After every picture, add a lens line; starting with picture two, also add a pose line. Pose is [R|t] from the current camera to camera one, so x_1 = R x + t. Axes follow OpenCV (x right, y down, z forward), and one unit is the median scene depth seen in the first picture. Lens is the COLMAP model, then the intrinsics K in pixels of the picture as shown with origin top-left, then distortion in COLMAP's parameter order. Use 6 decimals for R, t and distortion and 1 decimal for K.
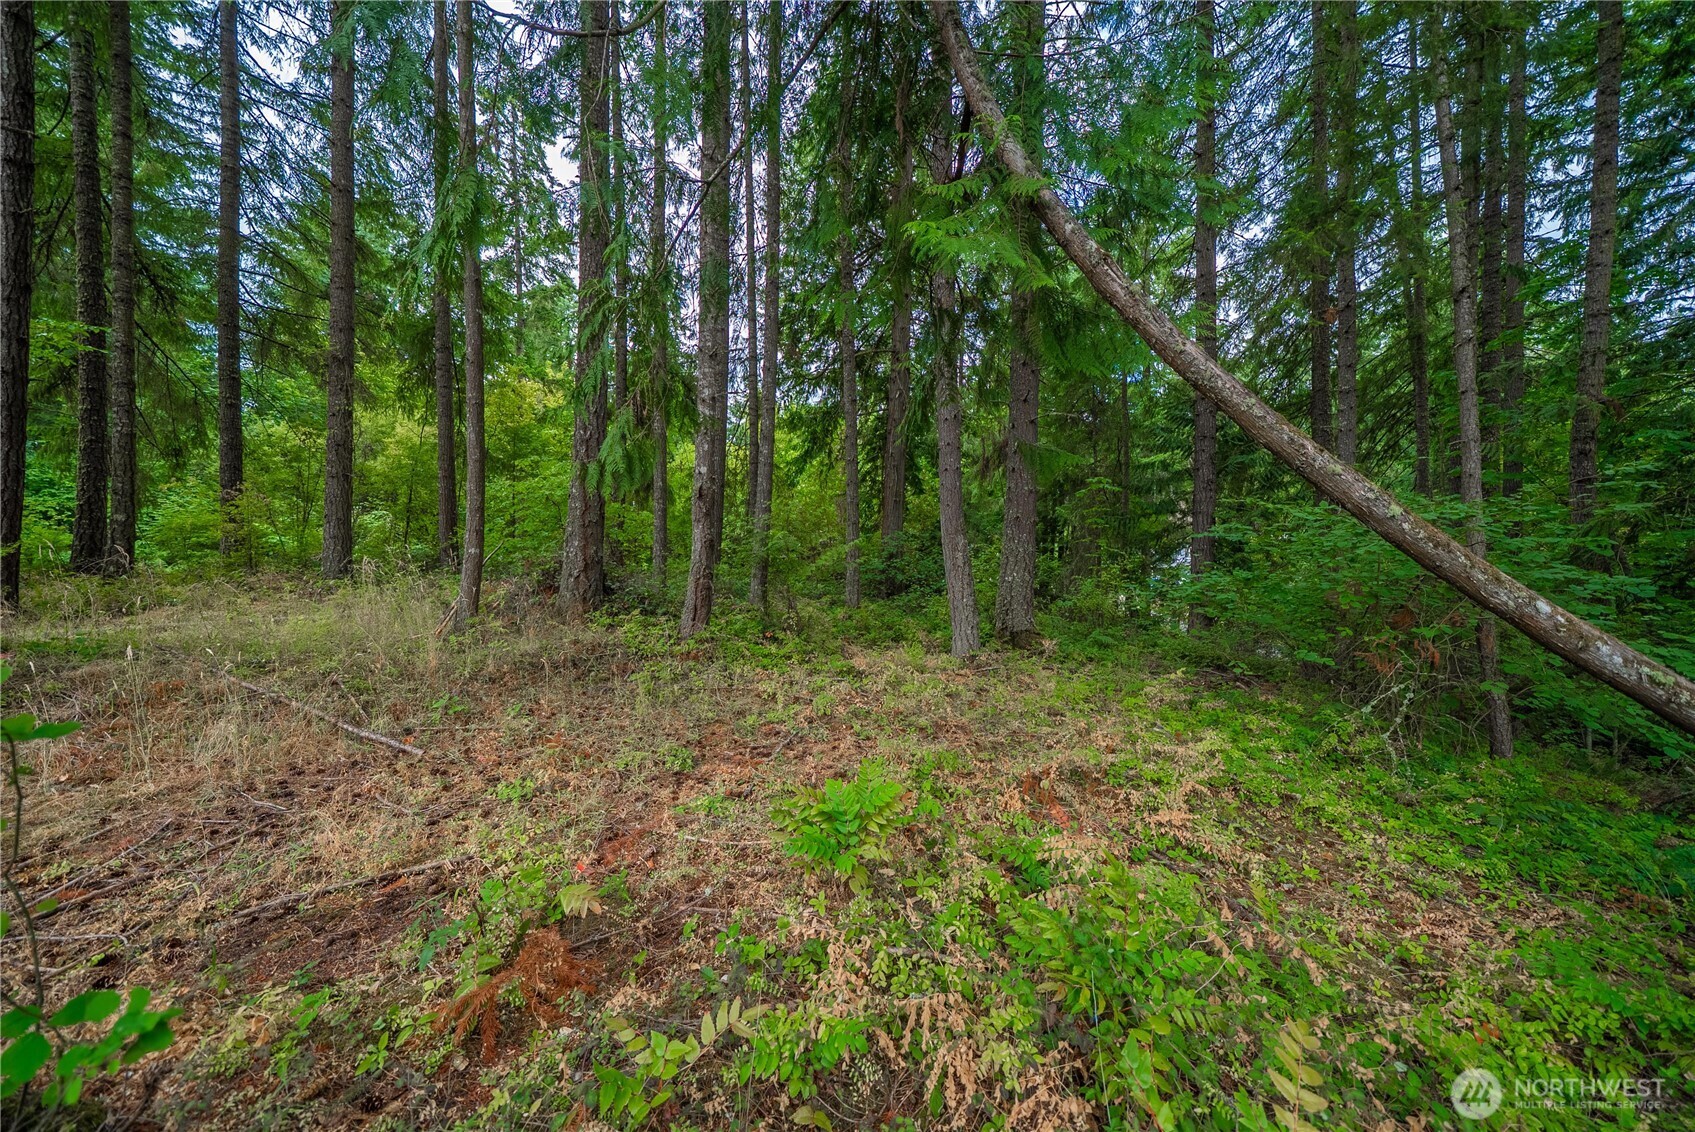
lens RADIAL K [[584.4, 0, 847.6], [0, 584.4, 561.6], [0, 0, 1]] dist [-0.005010, -0.000127]
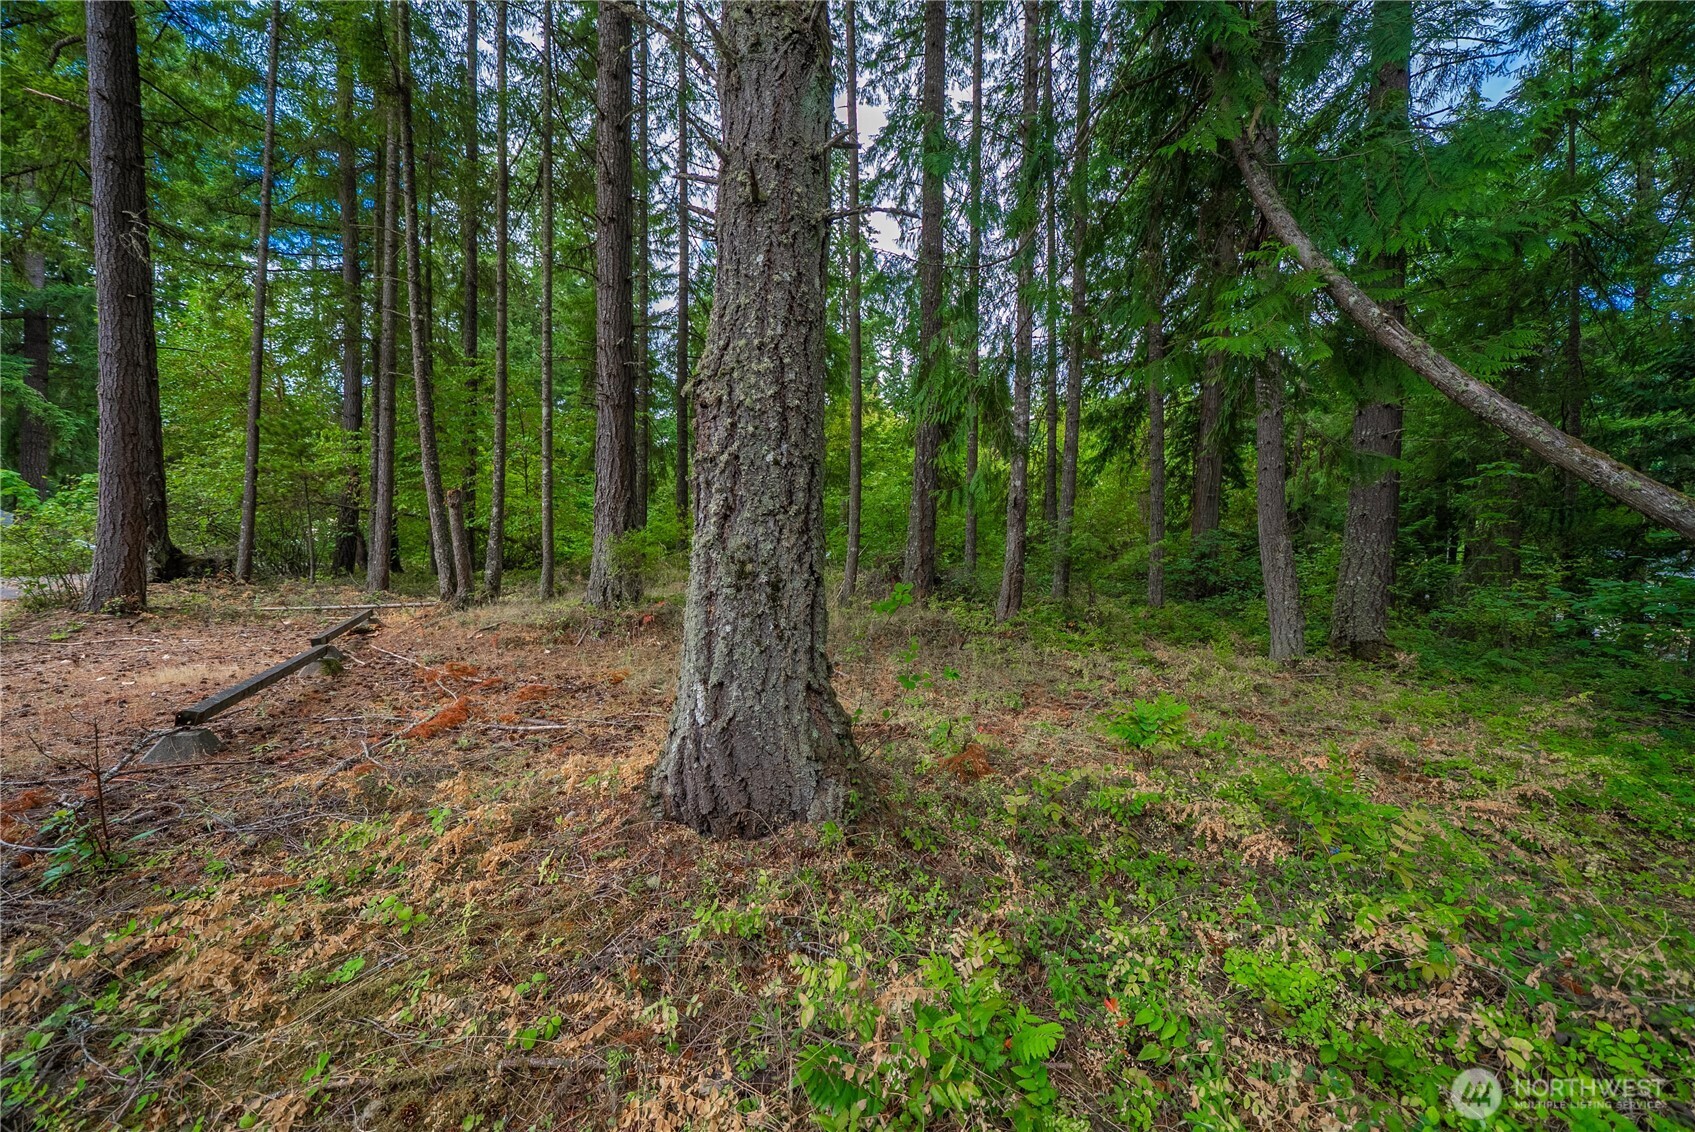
lens RADIAL K [[584.4, 0, 846.4], [0, 584.4, 562.6], [0, 0, 1]] dist [-0.005010, -0.000127]
pose [[0.886915, 0.016010, -0.461655, -0.001192], [-0.013574, 0.999871, 0.008596, 0.001123], [0.461733, -0.001358, 0.887018, -0.186802]]
